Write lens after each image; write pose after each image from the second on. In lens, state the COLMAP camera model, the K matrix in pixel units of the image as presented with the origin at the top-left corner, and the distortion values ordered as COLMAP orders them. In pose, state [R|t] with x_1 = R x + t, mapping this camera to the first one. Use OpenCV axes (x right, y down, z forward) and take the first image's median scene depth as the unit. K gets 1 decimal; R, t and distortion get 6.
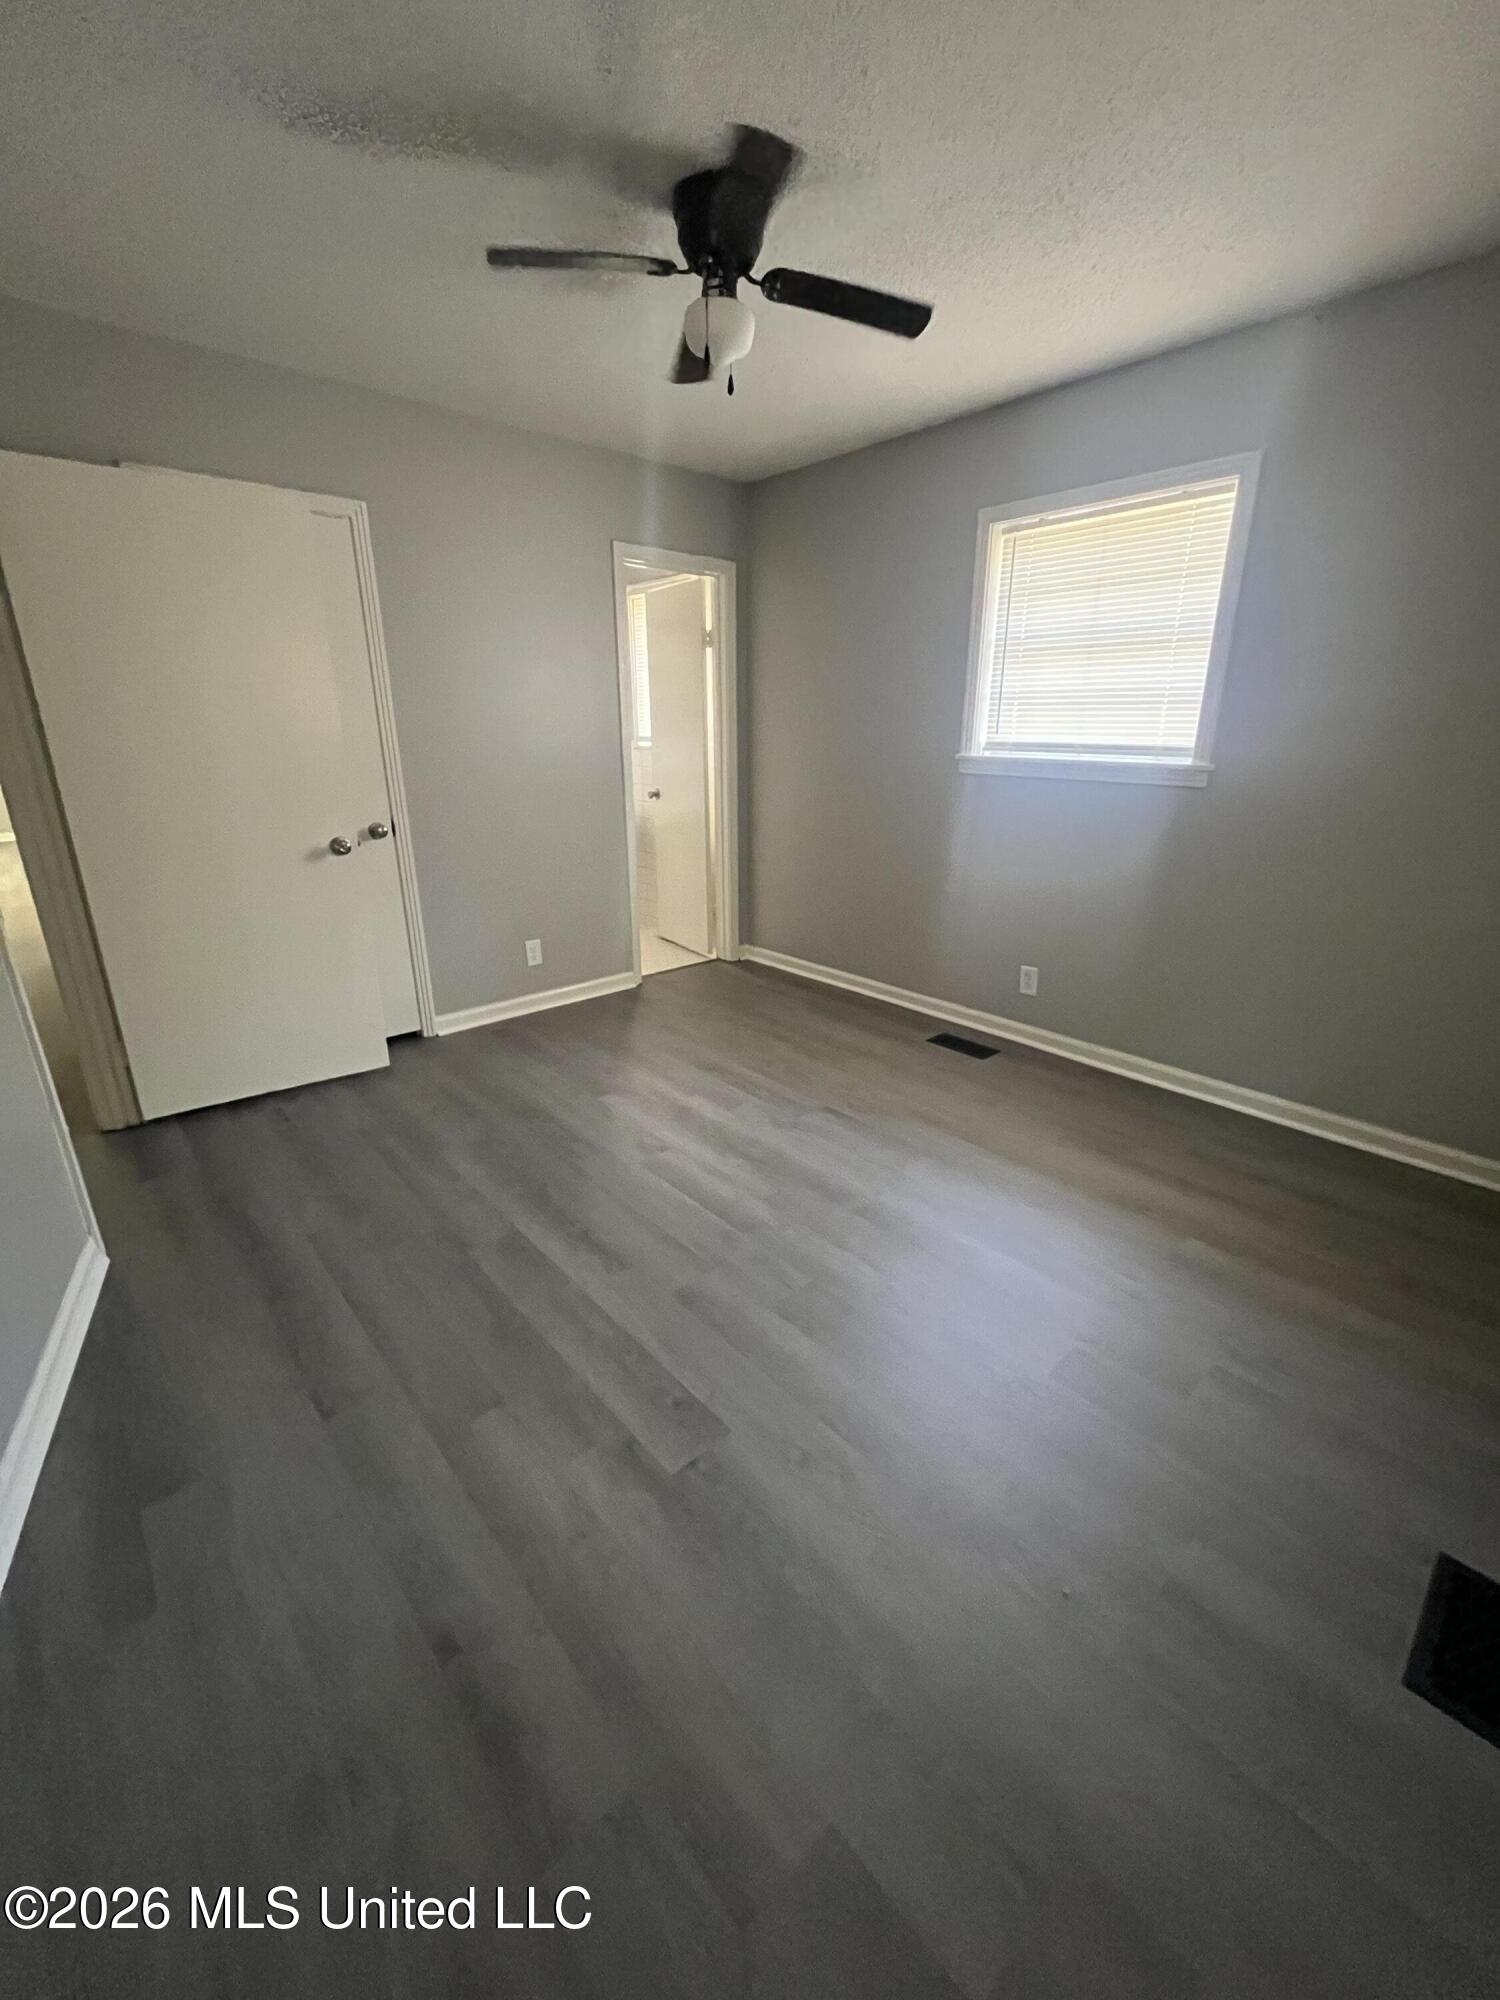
lens RADIAL K [[811.7, 0, 750.0], [0, 811.7, 1000.0], [0, 0, 1]] dist [-0.002333, -0.000222]
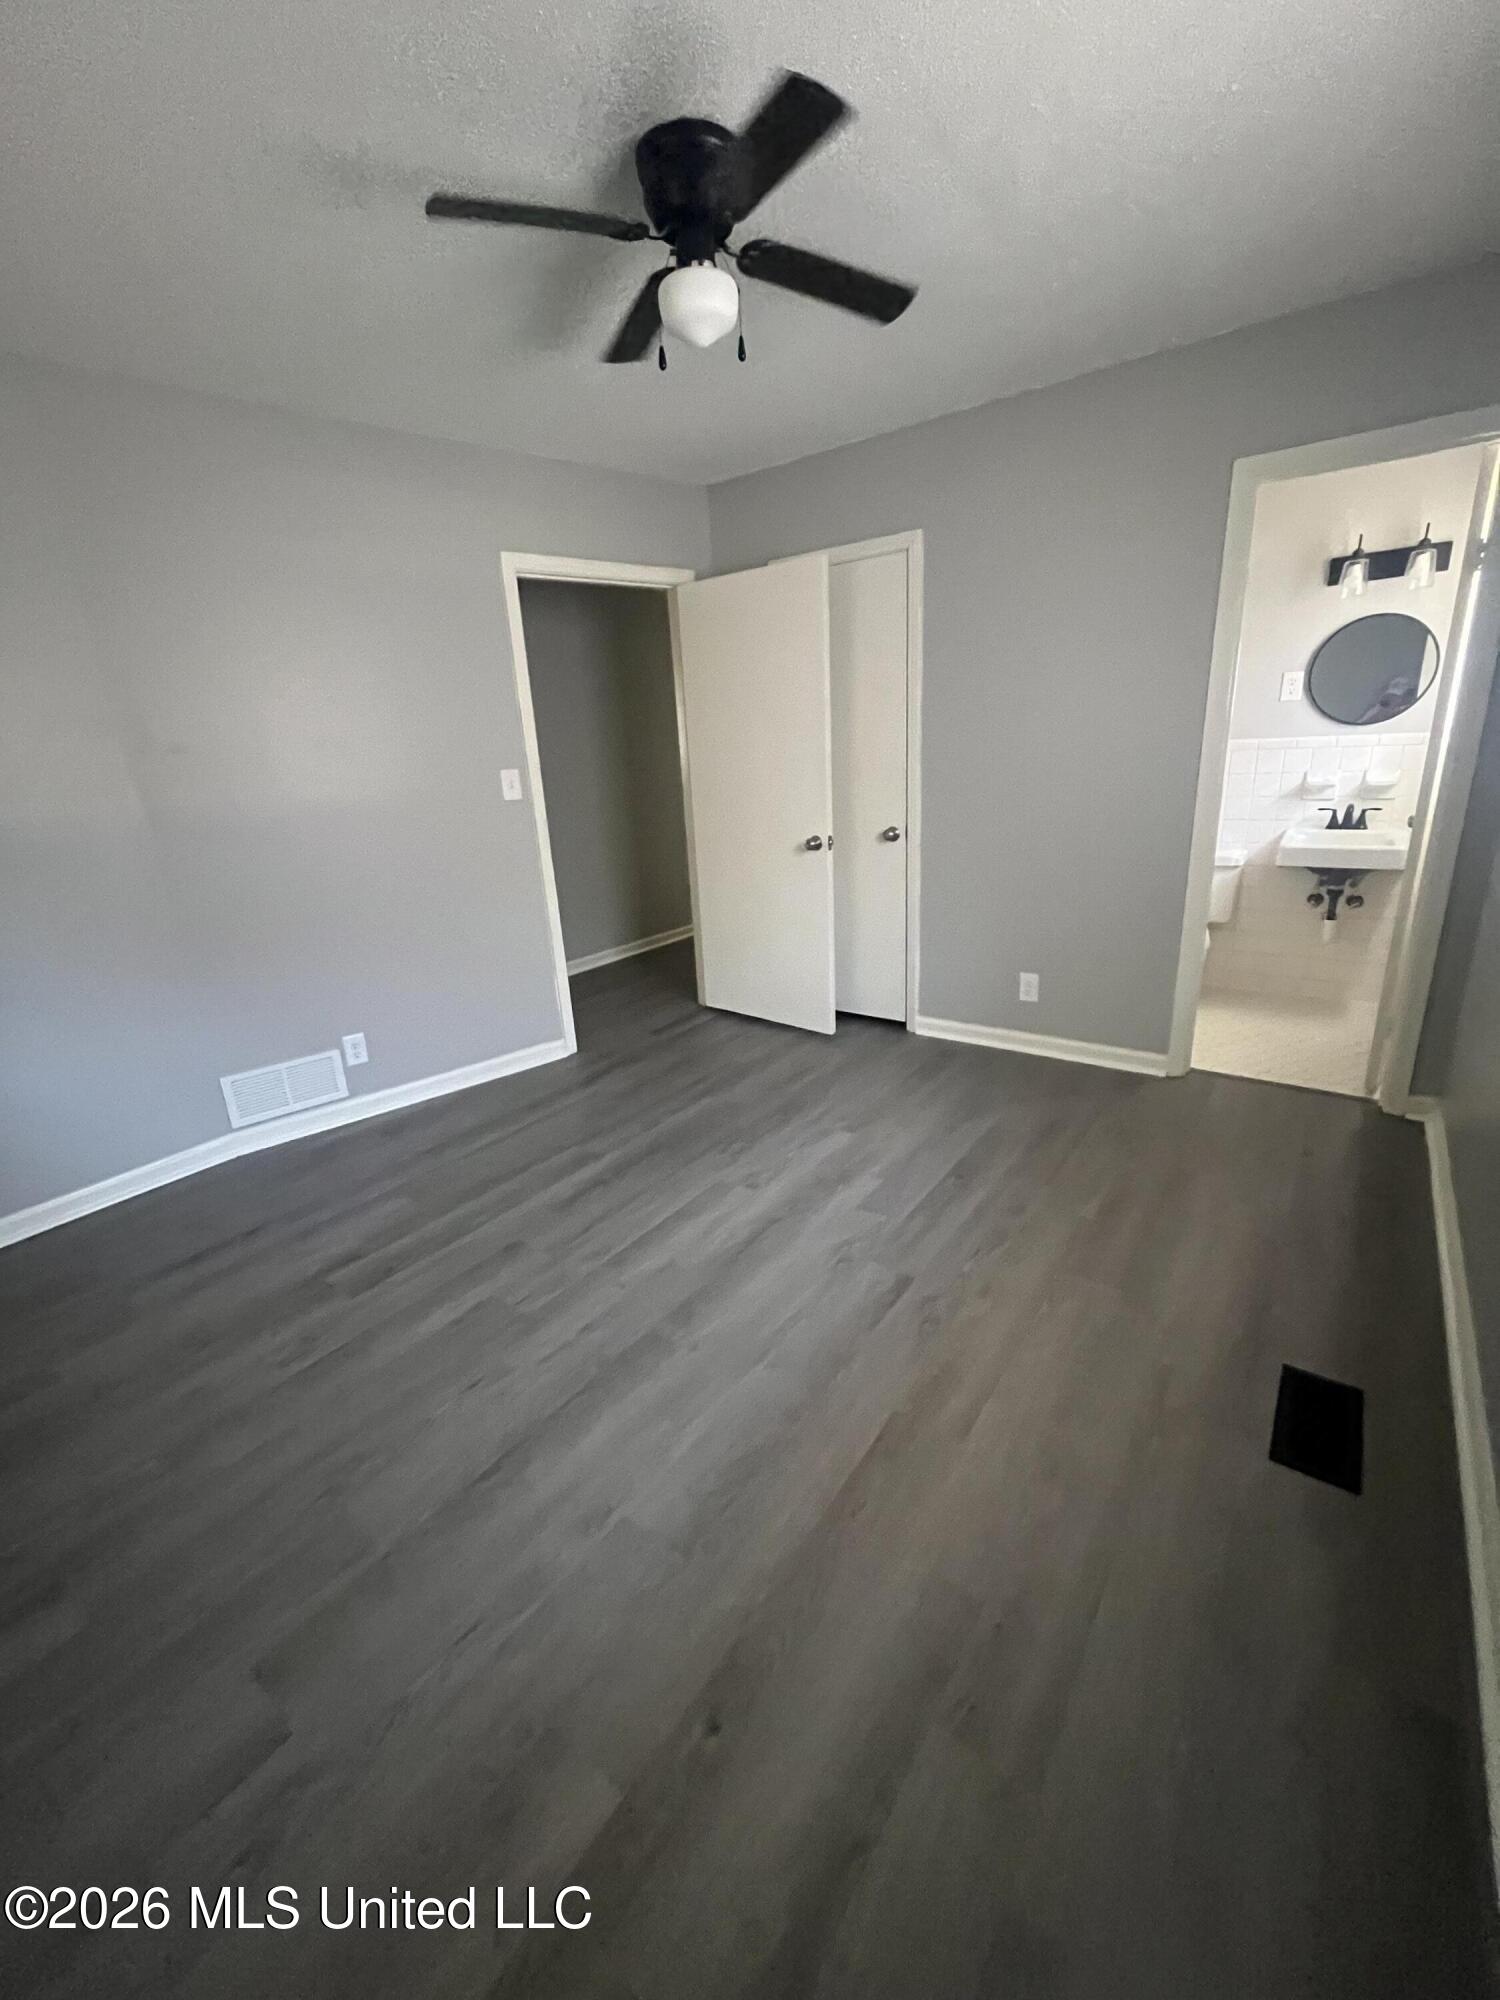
lens RADIAL K [[811.7, 0, 750.0], [0, 811.7, 1000.0], [0, 0, 1]] dist [-0.002333, -0.000222]
pose [[0.199665, 0.284327, -0.937706, 0.653878], [-0.265519, 0.936871, 0.227537, -0.215326], [0.943204, 0.203547, 0.262554, 0.630269]]
